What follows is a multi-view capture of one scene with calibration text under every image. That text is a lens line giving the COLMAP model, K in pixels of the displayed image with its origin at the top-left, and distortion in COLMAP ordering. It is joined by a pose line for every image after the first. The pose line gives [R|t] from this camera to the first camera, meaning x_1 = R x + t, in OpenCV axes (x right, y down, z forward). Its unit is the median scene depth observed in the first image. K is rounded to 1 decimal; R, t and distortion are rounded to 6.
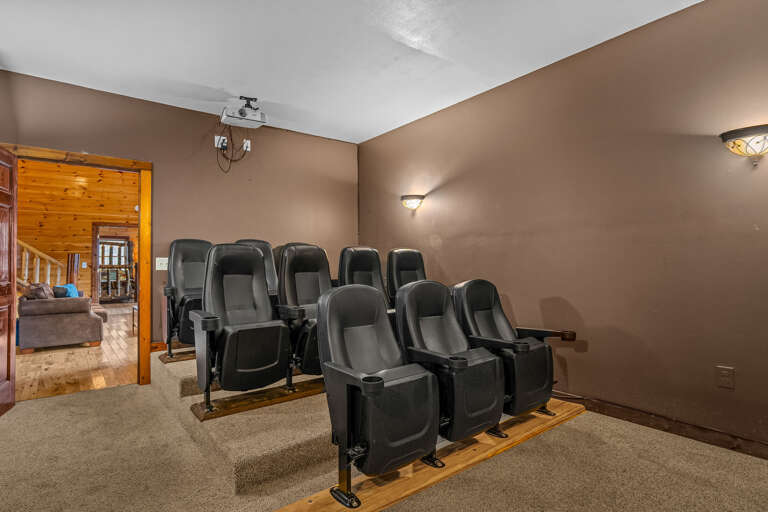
lens RADIAL K [[413.3, 0, 383.1], [0, 413.3, 255.4], [0, 0, 1]] dist [-0.000045, -0.000181]
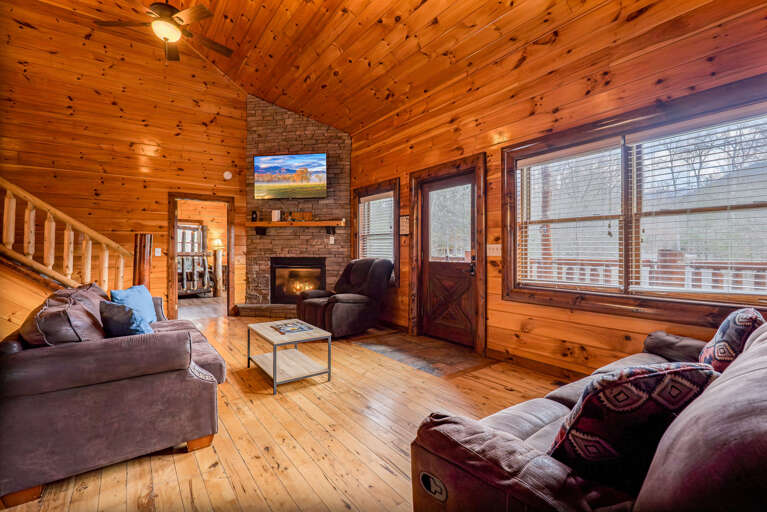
lens RADIAL K [[349.9, 0, 385.1], [0, 349.9, 252.8], [0, 0, 1]] dist [-0.004202, 0.000081]
pose [[0.999458, 0.007771, -0.032001, -0.311197], [-0.007129, 0.999772, 0.020128, 0.009821], [0.032150, -0.019889, 0.999285, 0.409875]]
